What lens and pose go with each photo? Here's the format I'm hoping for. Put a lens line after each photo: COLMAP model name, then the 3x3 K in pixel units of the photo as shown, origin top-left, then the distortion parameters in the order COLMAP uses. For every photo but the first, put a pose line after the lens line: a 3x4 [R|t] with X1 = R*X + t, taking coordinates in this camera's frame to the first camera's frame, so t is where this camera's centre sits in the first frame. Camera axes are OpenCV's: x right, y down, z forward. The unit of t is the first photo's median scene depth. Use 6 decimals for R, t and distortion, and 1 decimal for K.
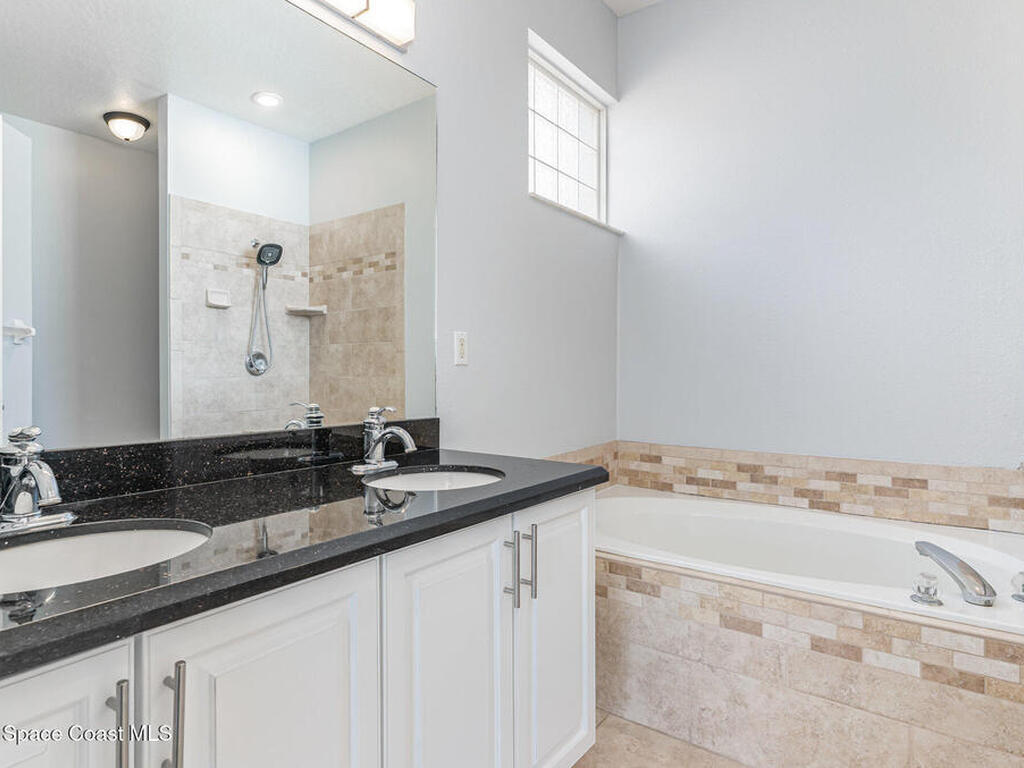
lens RADIAL K [[567.9, 0, 513.5], [0, 567.9, 379.0], [0, 0, 1]] dist [0.012214, 0.000020]
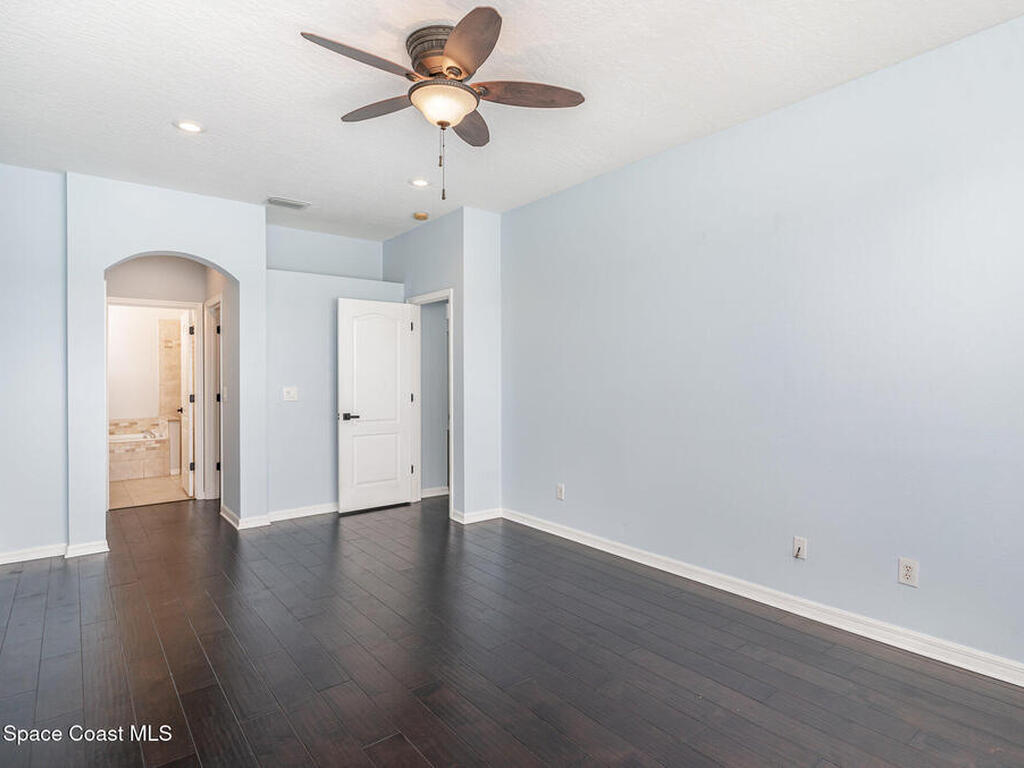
lens RADIAL K [[567.9, 0, 513.5], [0, 567.9, 379.0], [0, 0, 1]] dist [0.012214, 0.000020]
pose [[0.248488, -0.011075, 0.968572, -3.680125], [0.005040, 0.999936, 0.010141, -0.231771], [-0.968622, 0.002362, 0.248528, -3.771390]]
